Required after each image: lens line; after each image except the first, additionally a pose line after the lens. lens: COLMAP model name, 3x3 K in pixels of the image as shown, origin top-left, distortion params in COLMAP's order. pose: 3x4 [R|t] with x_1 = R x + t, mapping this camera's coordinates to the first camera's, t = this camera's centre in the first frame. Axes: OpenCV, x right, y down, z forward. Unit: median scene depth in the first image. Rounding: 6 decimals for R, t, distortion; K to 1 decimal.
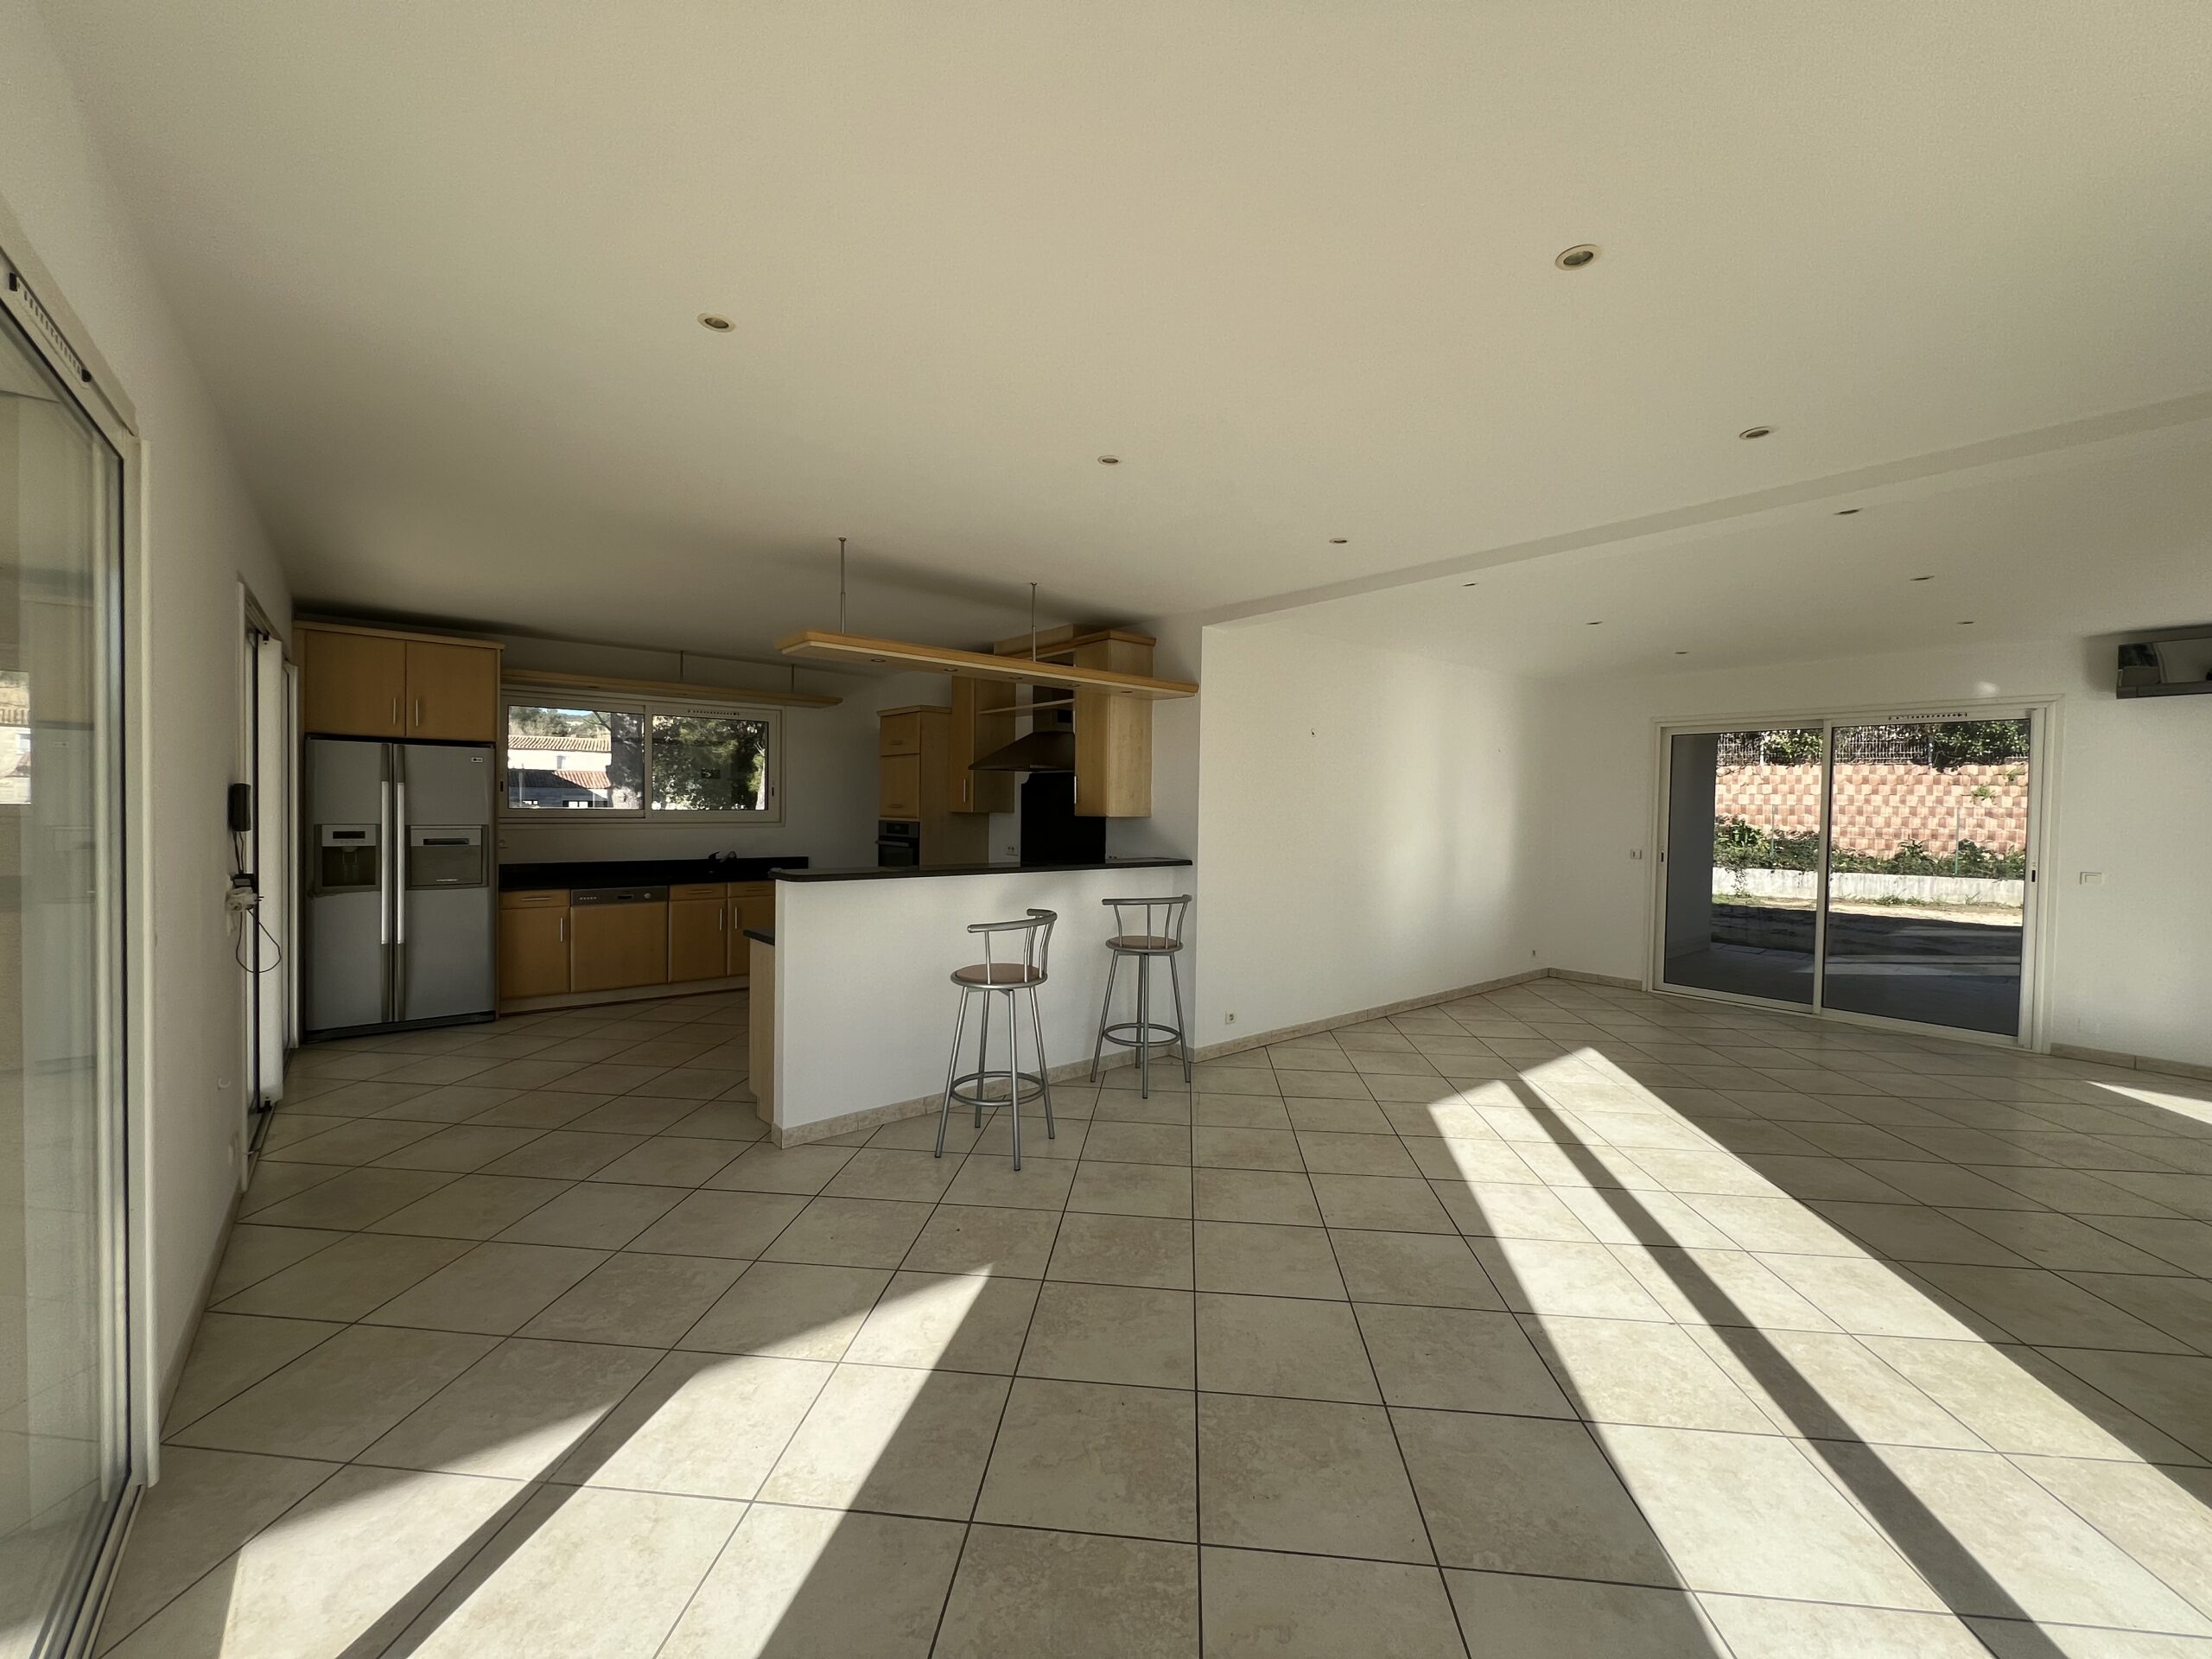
lens RADIAL K [[882.6, 0, 1104.6], [0, 882.6, 823.3], [0, 0, 1]] dist [-0.003208, 0.000739]
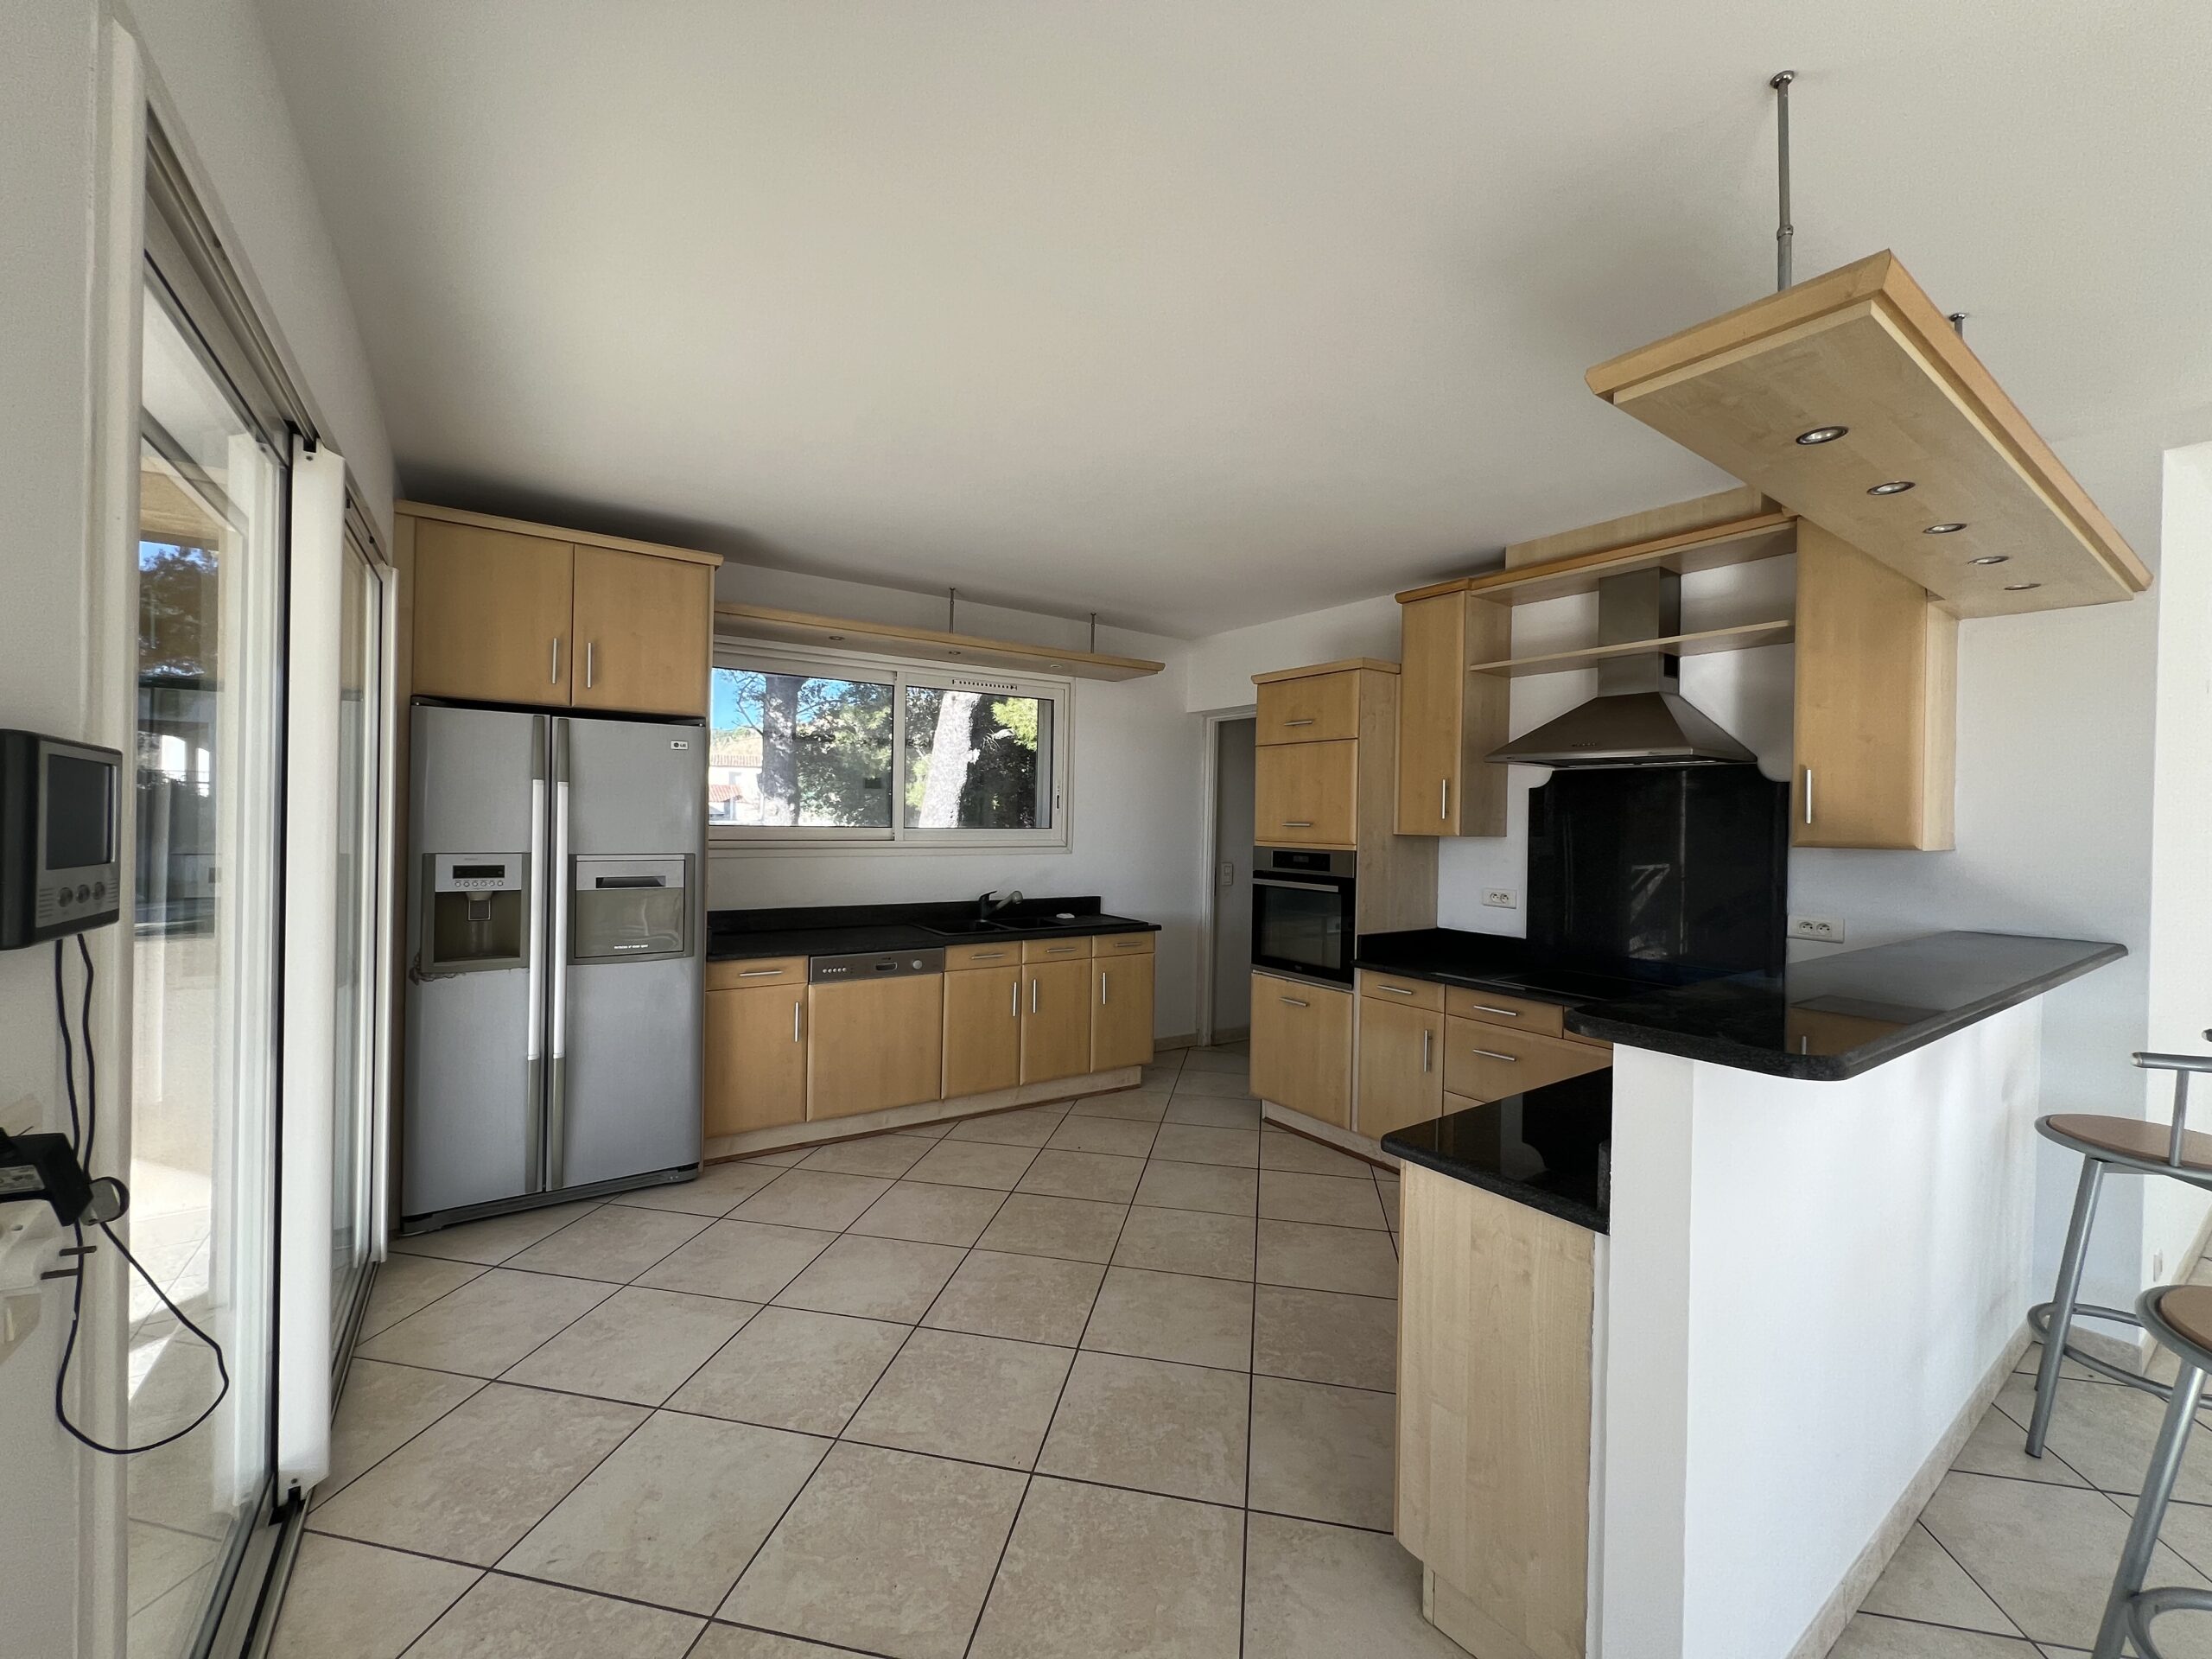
lens RADIAL K [[882.6, 0, 1104.1], [0, 882.6, 823.6], [0, 0, 1]] dist [-0.003208, 0.000739]
pose [[0.995371, 0.004972, -0.095977, -0.282438], [-0.006560, 0.999847, -0.016229, -0.008116], [0.095882, 0.016783, 0.995251, 0.331884]]
